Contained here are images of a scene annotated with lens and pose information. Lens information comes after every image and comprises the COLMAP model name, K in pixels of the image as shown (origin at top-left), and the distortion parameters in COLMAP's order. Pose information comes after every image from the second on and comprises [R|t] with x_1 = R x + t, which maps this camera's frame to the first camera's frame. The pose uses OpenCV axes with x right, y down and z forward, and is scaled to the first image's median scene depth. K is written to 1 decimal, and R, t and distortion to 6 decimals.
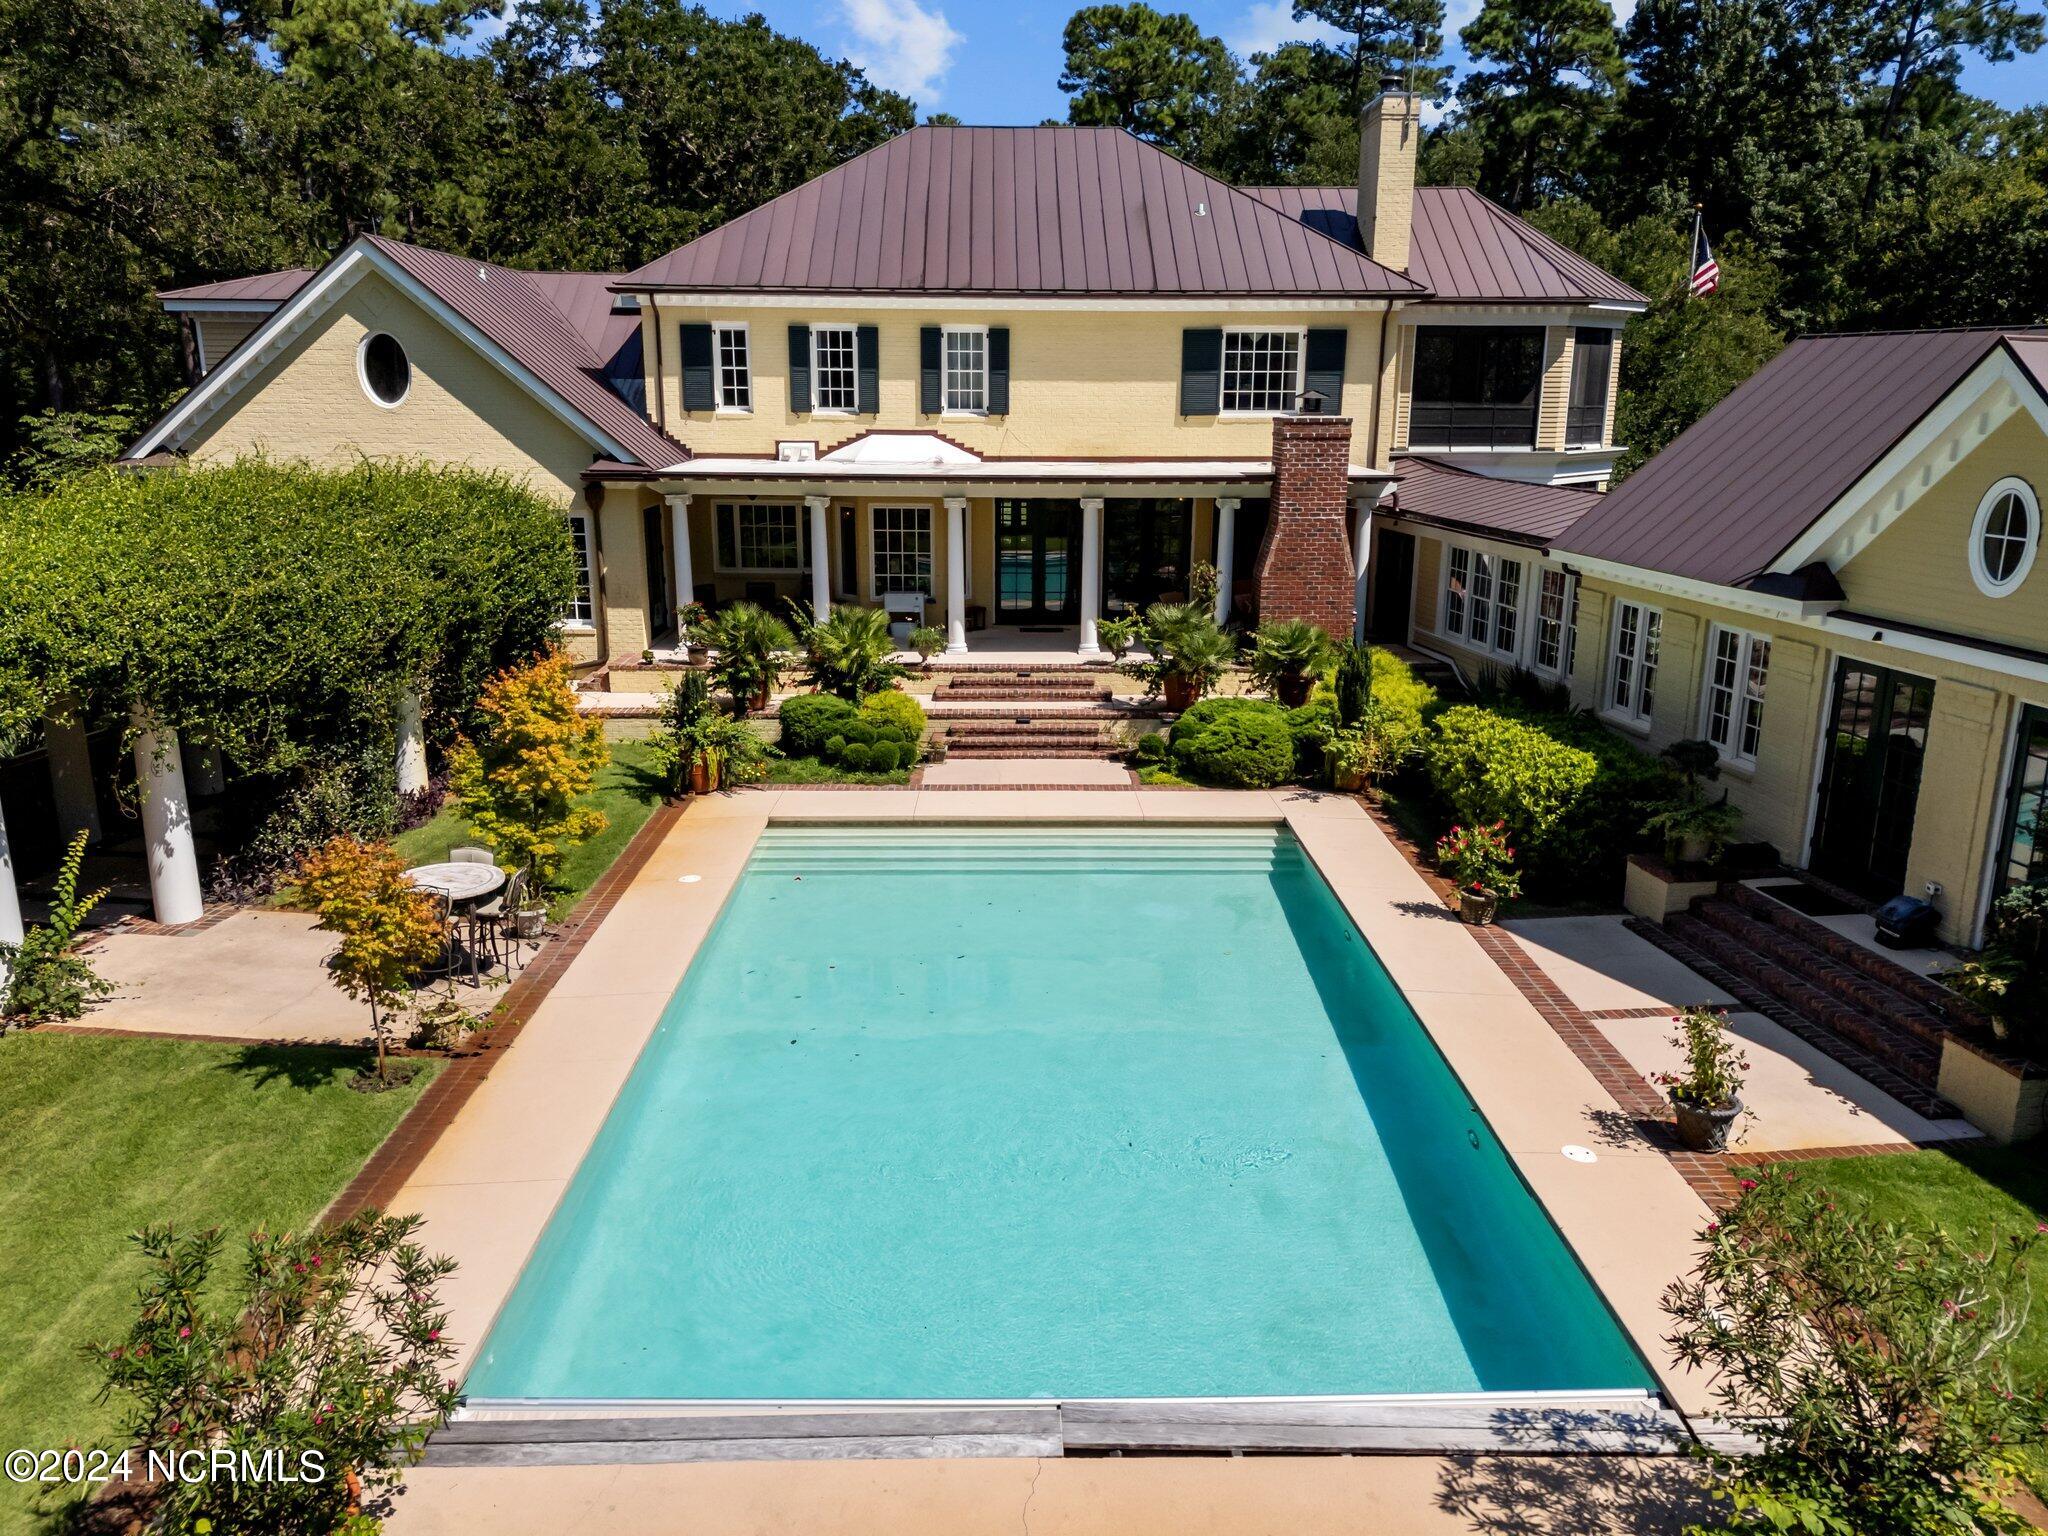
lens RADIAL K [[1508.2, 0, 1023.2], [0, 1508.2, 748.4], [0, 0, 1]] dist [0.054946, -0.035457]
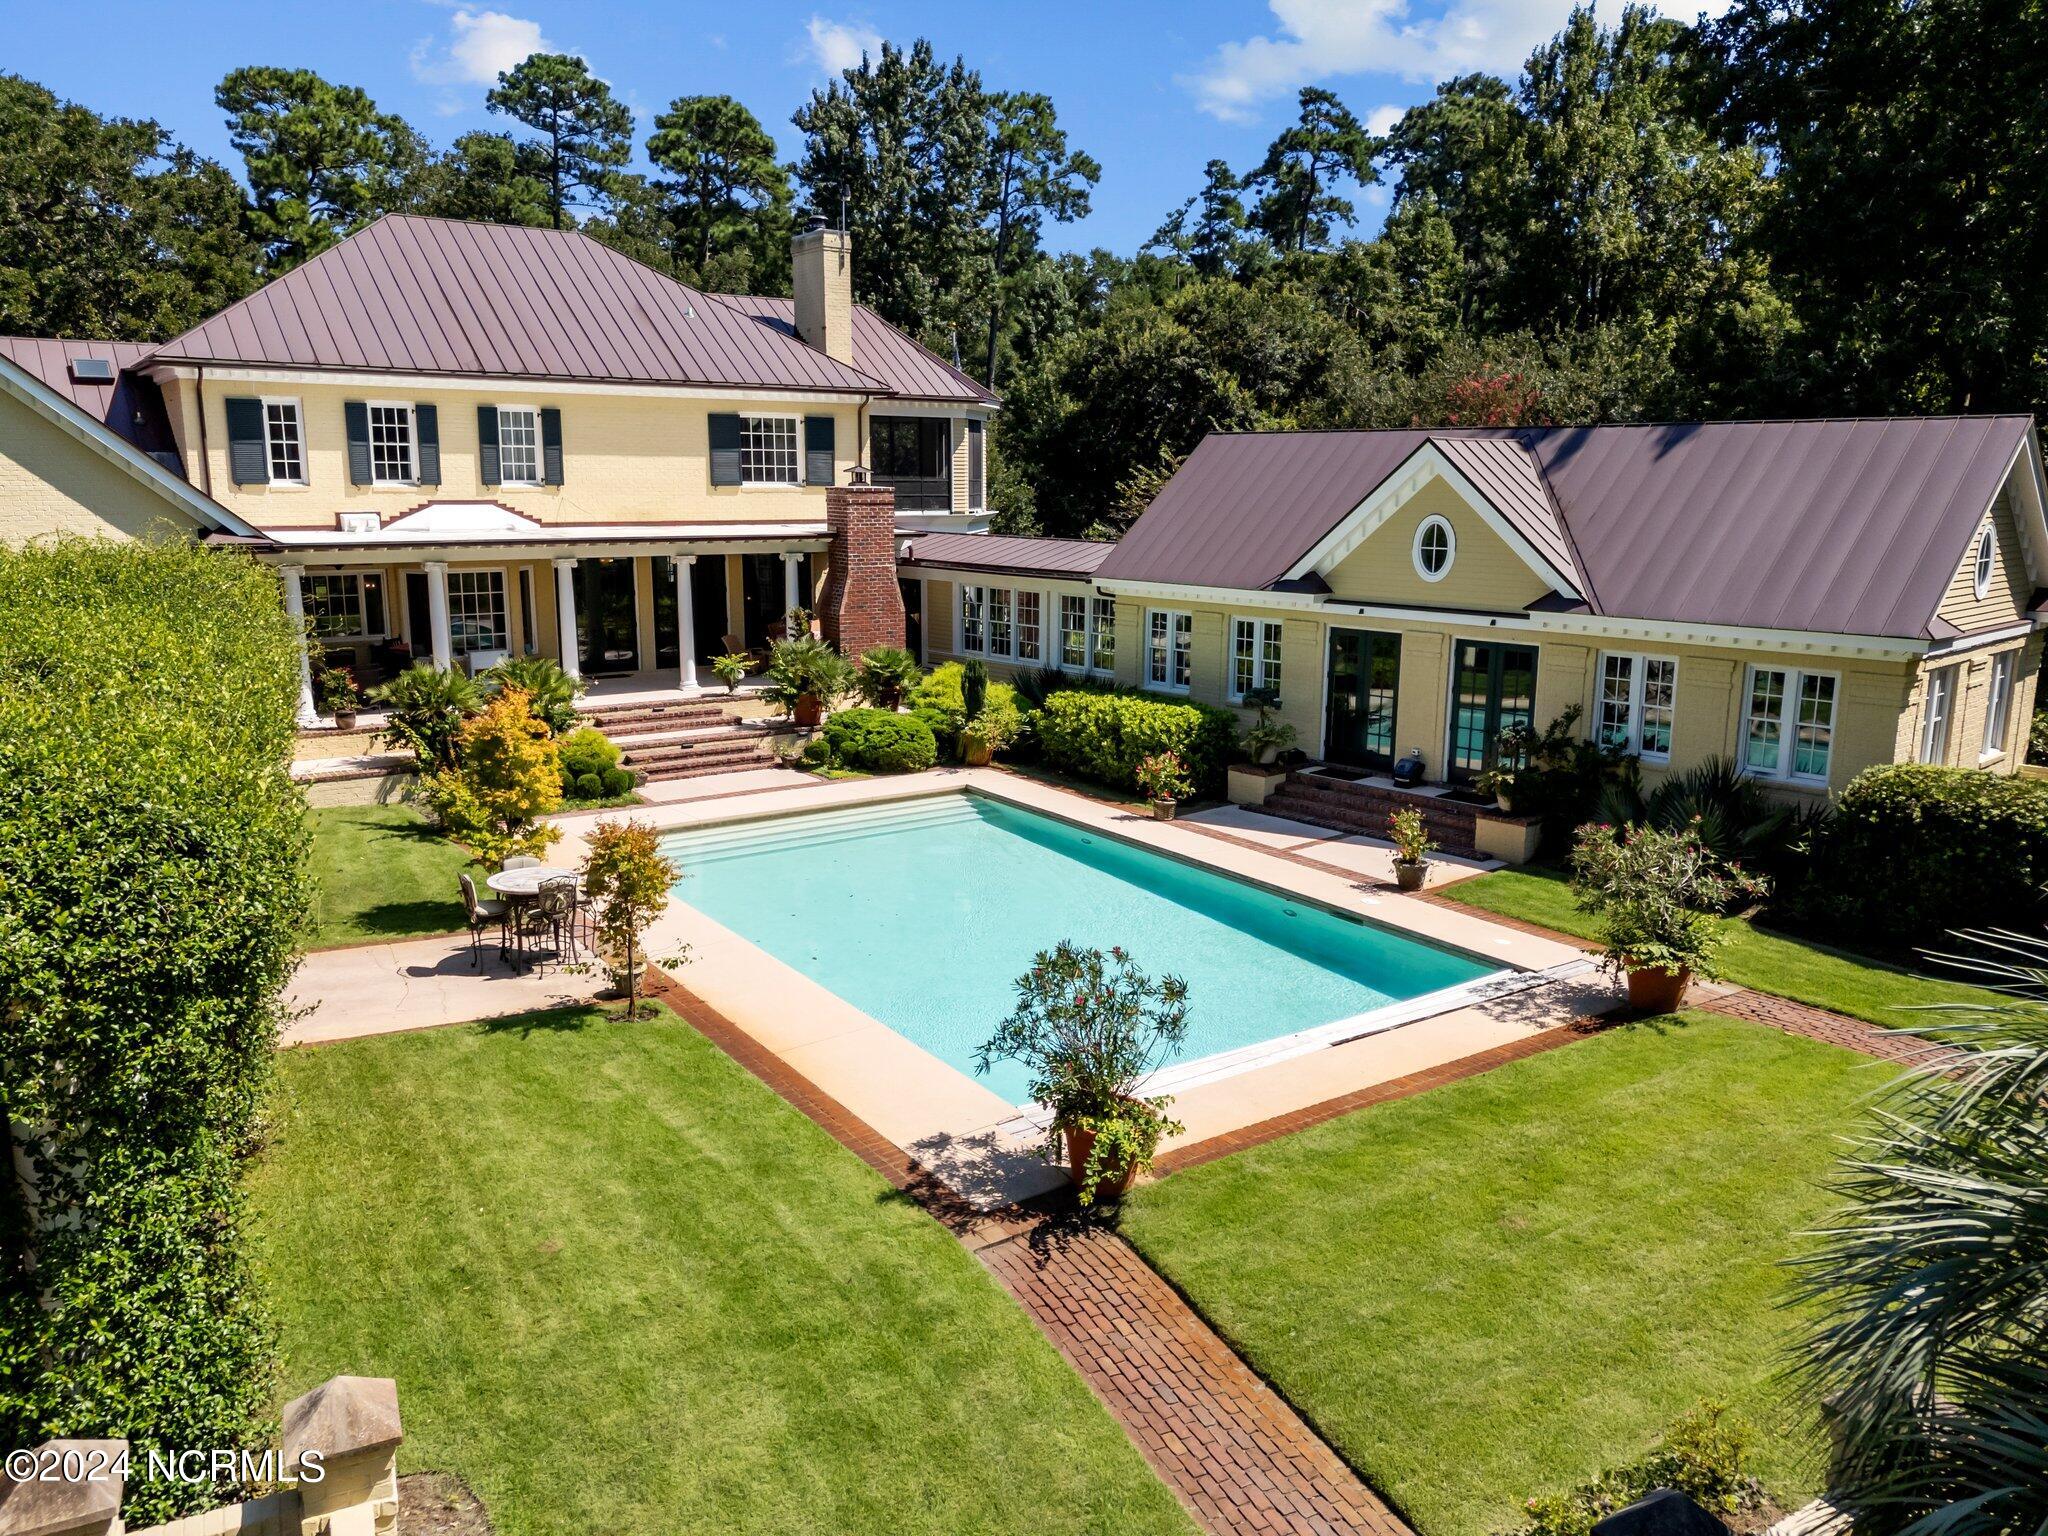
lens RADIAL K [[1508.2, 0, 1010.1], [0, 1508.2, 760.7], [0, 0, 1]] dist [0.054946, -0.035457]
pose [[0.836122, -0.105985, 0.538208, -0.361373], [0.126795, 0.991928, -0.001647, 0.023135], [-0.533689, 0.069619, 0.842810, -0.101312]]
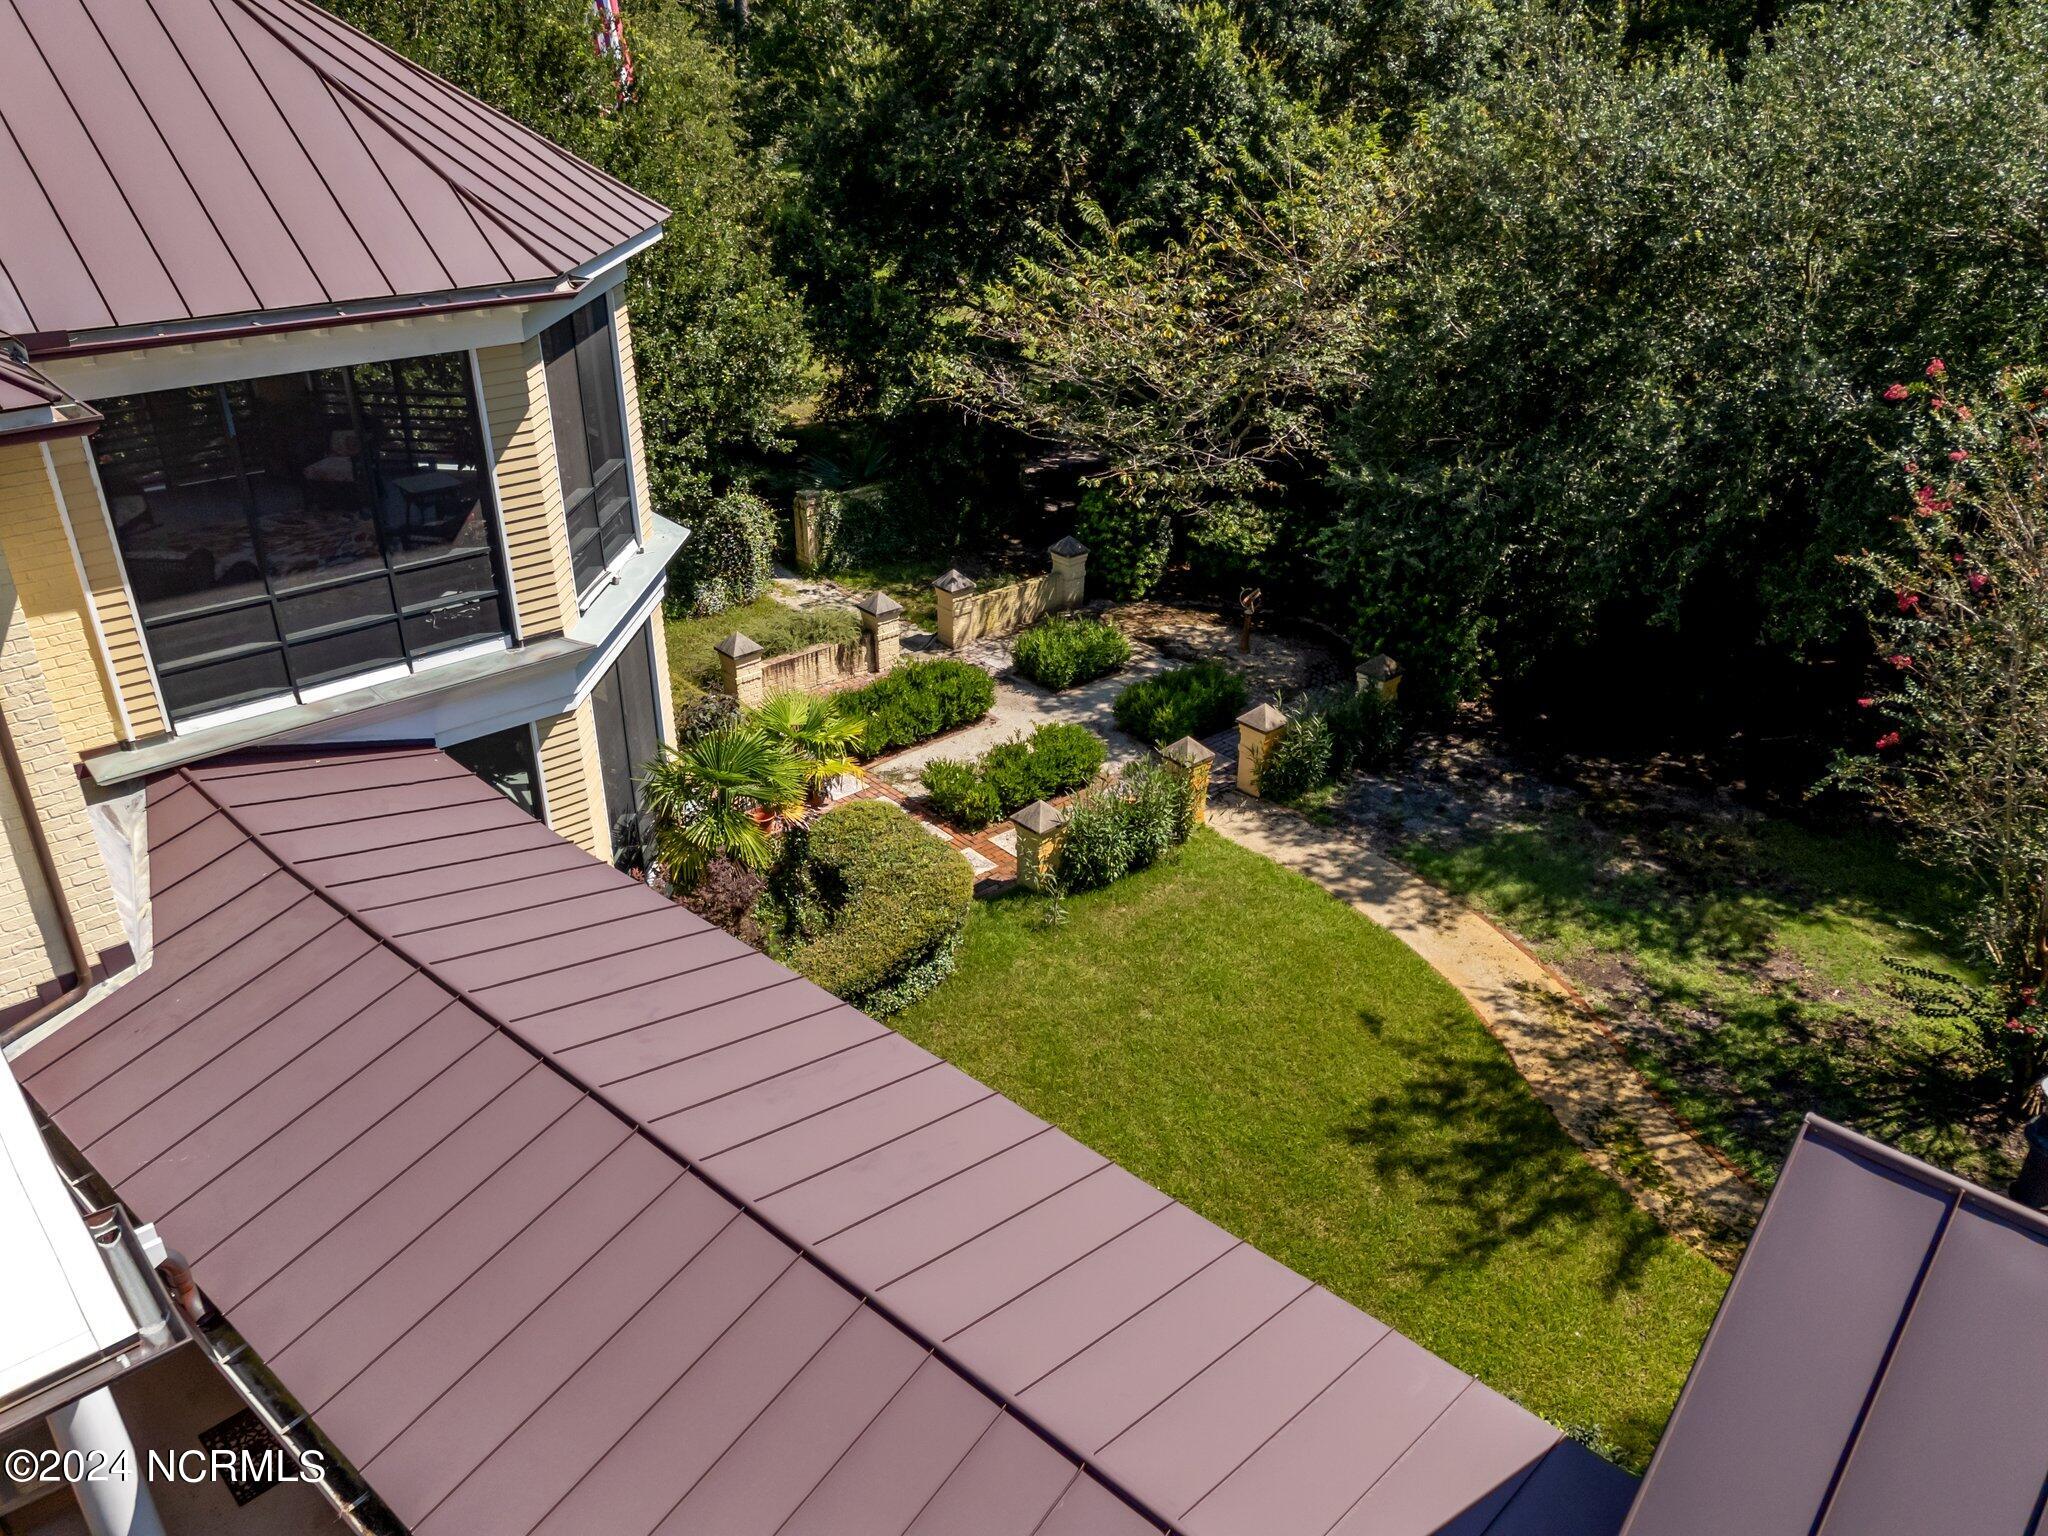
lens RADIAL K [[1508.2, 0, 1008.6], [0, 1508.2, 754.0], [0, 0, 1]] dist [0.054946, -0.035457]
pose [[0.767910, -0.293848, 0.569181, 0.214873], [0.149792, 0.946311, 0.286456, -0.286287], [-0.622797, -0.134713, 0.770699, 0.650754]]
